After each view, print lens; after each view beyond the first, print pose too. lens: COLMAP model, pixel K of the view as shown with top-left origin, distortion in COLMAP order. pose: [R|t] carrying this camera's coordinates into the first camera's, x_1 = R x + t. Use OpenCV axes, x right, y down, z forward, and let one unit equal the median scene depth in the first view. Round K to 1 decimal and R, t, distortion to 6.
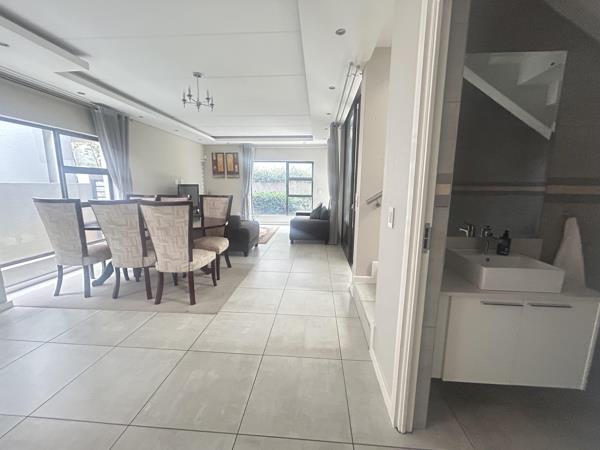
lens RADIAL K [[241.2, 0, 301.0], [0, 241.2, 224.0], [0, 0, 1]] dist [-0.001154, 0.000265]
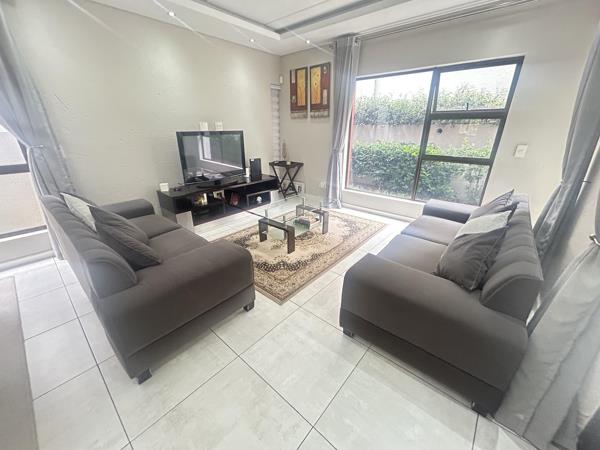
lens RADIAL K [[241.2, 0, 301.0], [0, 241.2, 224.0], [0, 0, 1]] dist [-0.001154, 0.000265]
pose [[0.799507, 0.215944, -0.560497, 0.041734], [-0.085677, 0.964598, 0.249421, -0.091938], [0.594516, -0.151392, 0.789703, 0.517268]]
